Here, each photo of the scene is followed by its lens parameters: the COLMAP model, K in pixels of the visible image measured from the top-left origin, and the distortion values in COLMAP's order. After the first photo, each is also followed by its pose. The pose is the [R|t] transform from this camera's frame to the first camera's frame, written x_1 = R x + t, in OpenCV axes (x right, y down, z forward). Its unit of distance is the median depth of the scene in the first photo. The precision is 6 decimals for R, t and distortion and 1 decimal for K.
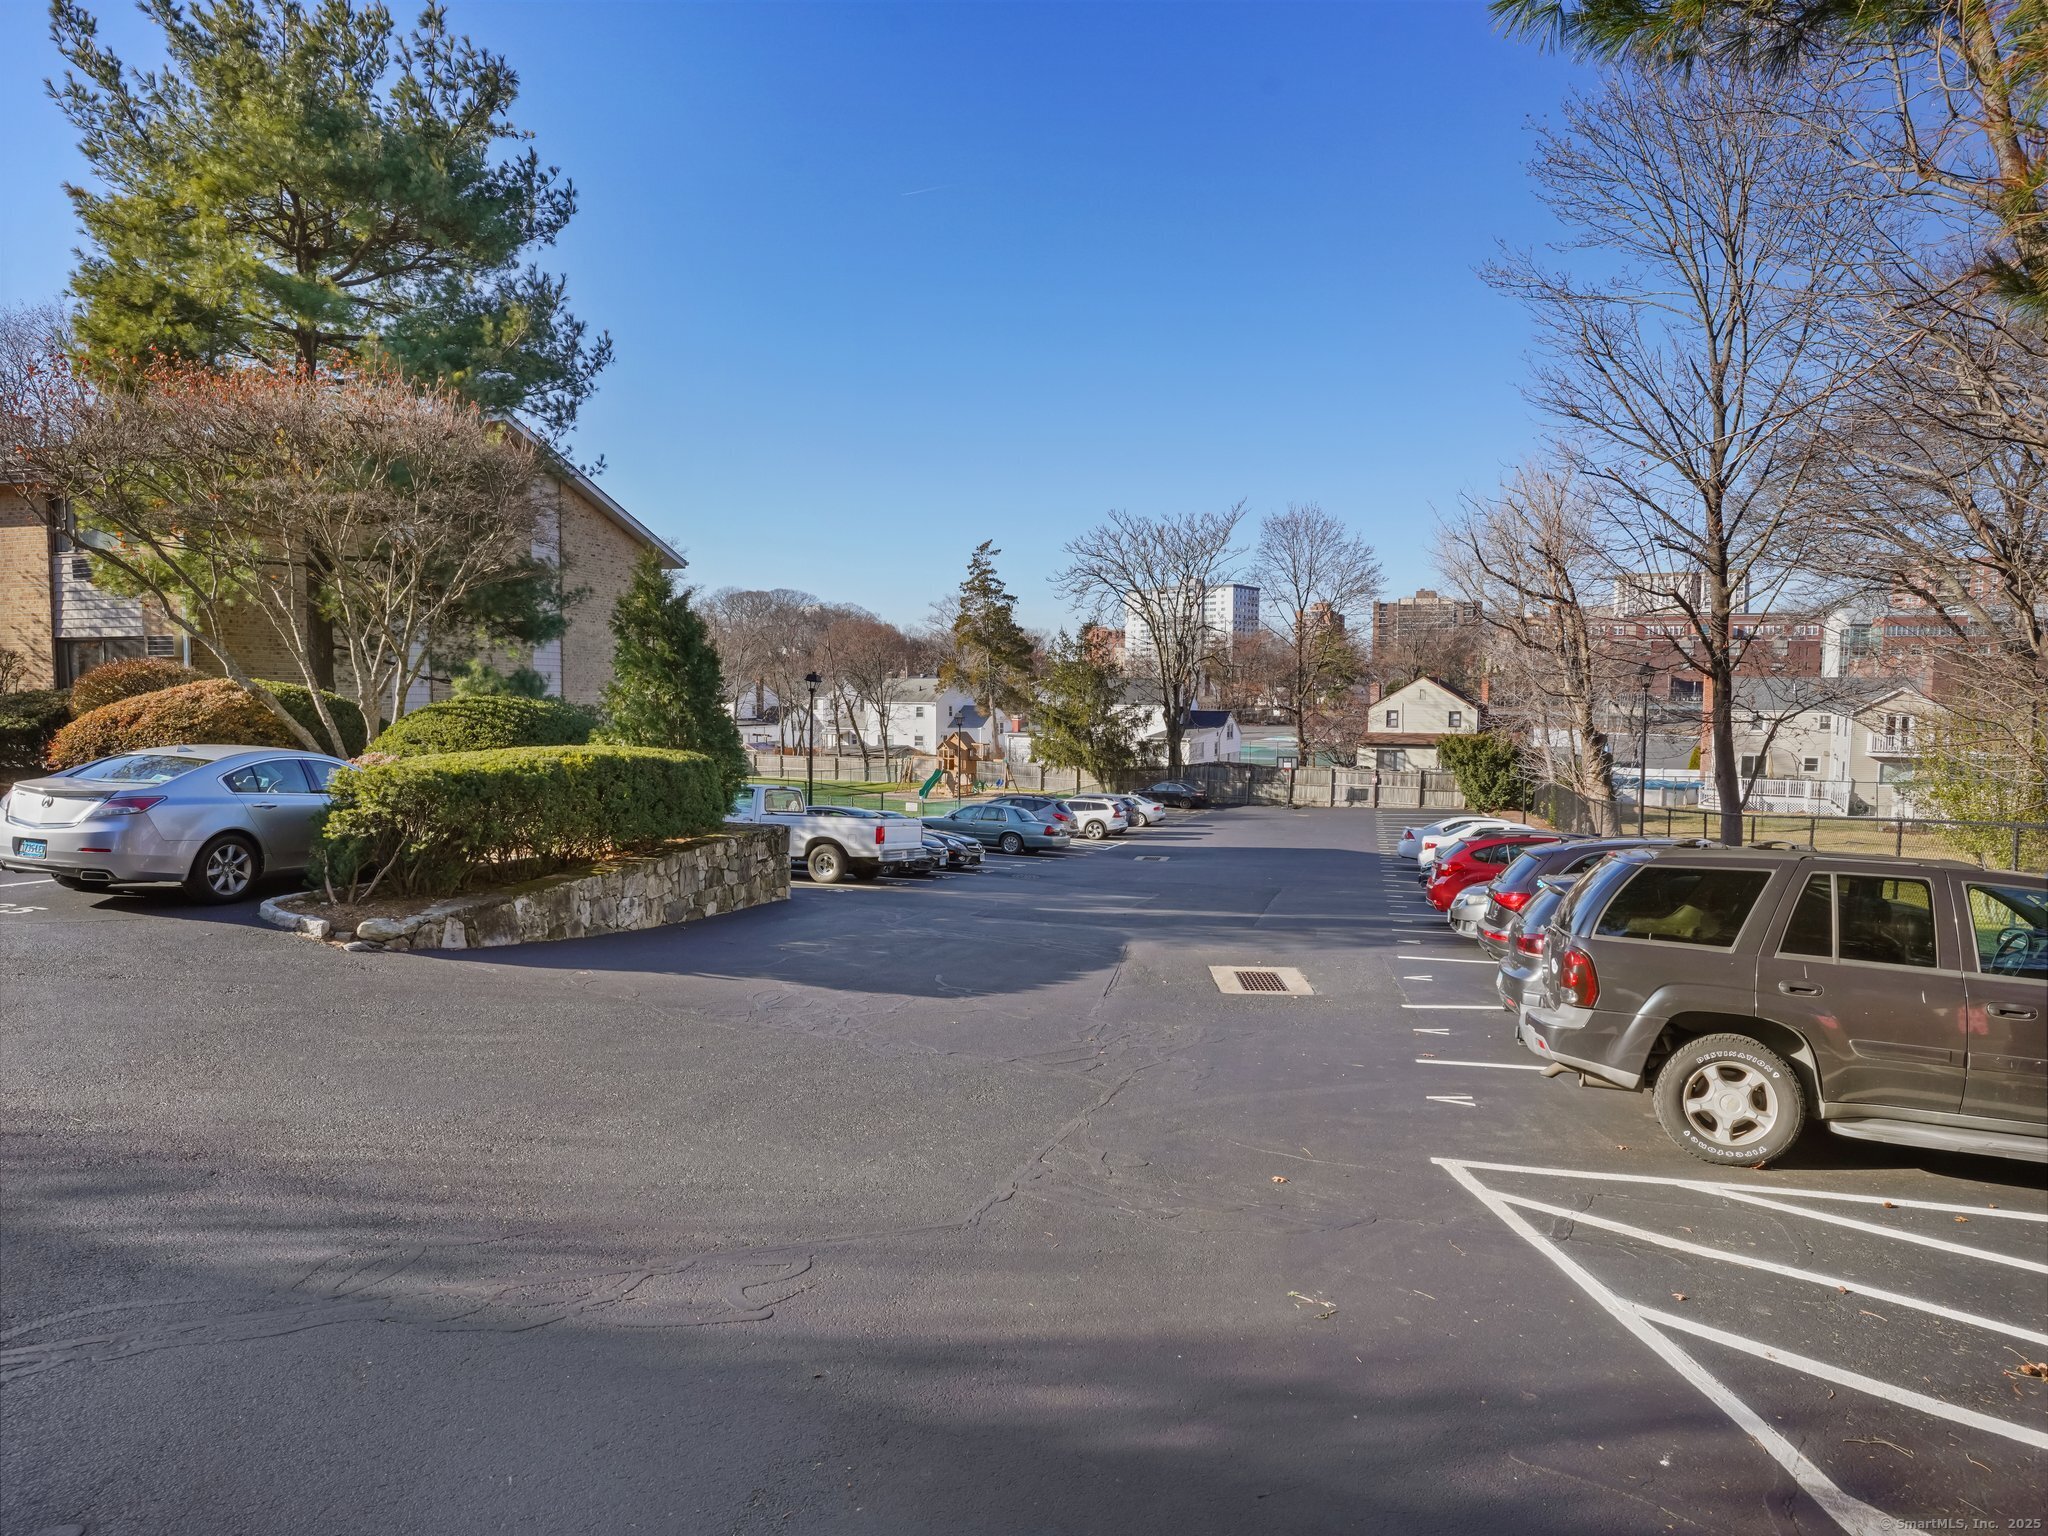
lens RADIAL K [[1131.7, 0, 1007.8], [0, 1131.7, 779.3], [0, 0, 1]] dist [-0.065807, 0.001120]
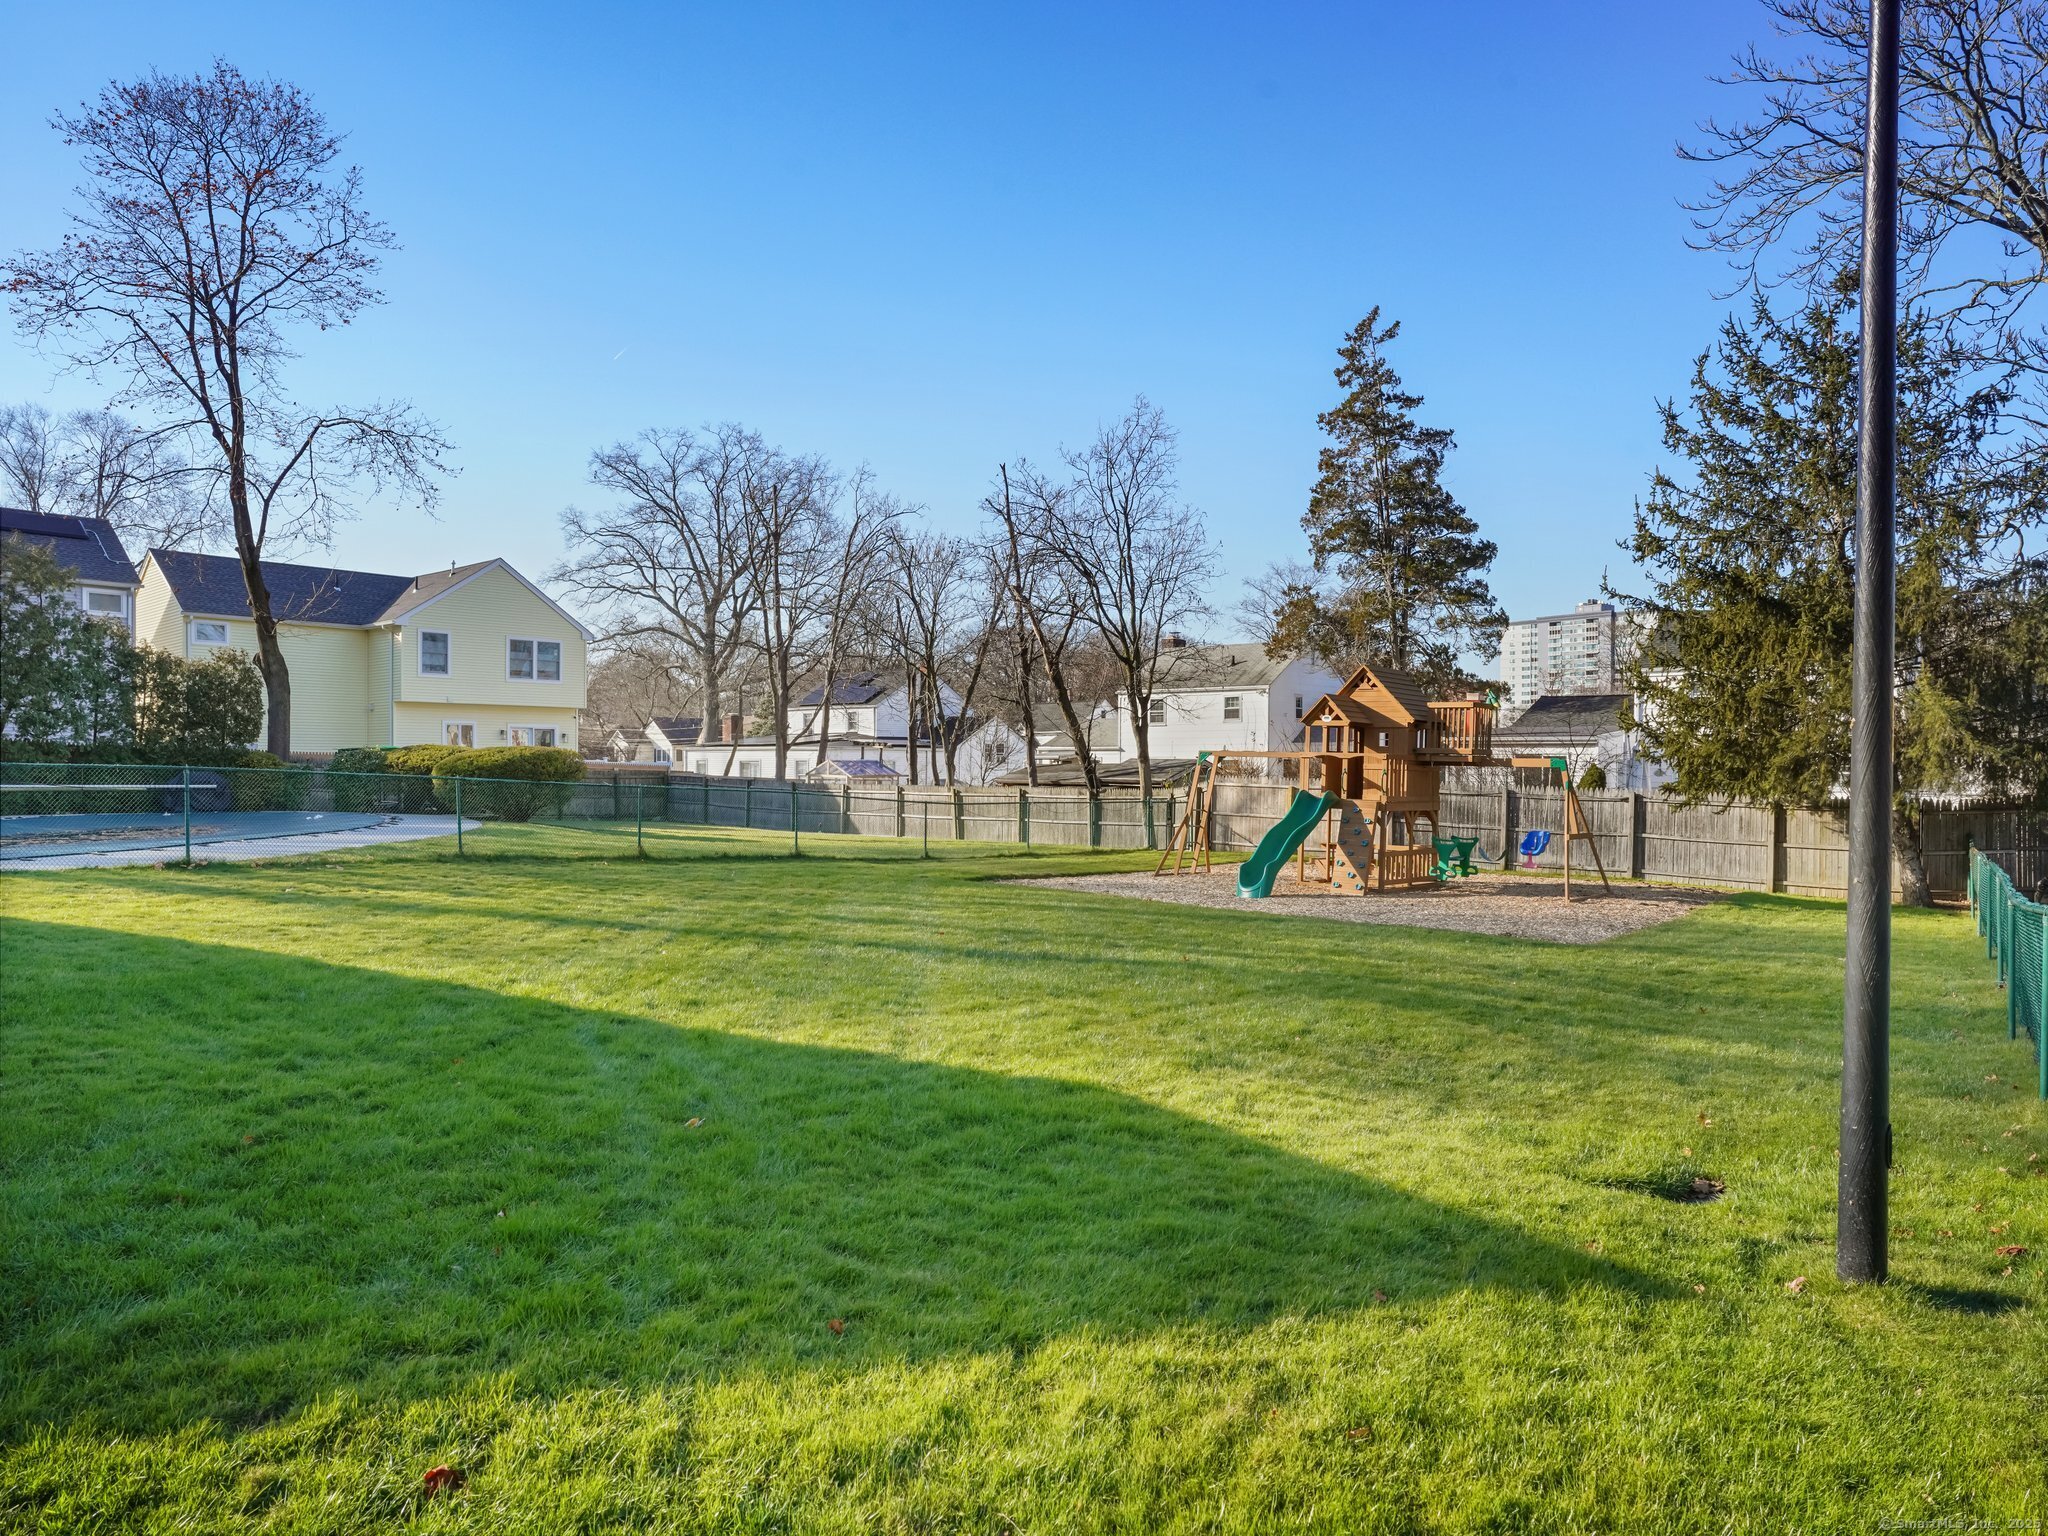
lens RADIAL K [[1259.6, 0, 1024.0], [0, 1259.6, 768.0], [0, 0, 1]] dist [-0.001242, -0.000184]
pose [[0.971562, -0.027607, -0.235171, -0.041963], [0.008457, 0.996592, -0.082053, 0.007128], [0.236635, 0.077730, 0.968484, 0.501624]]
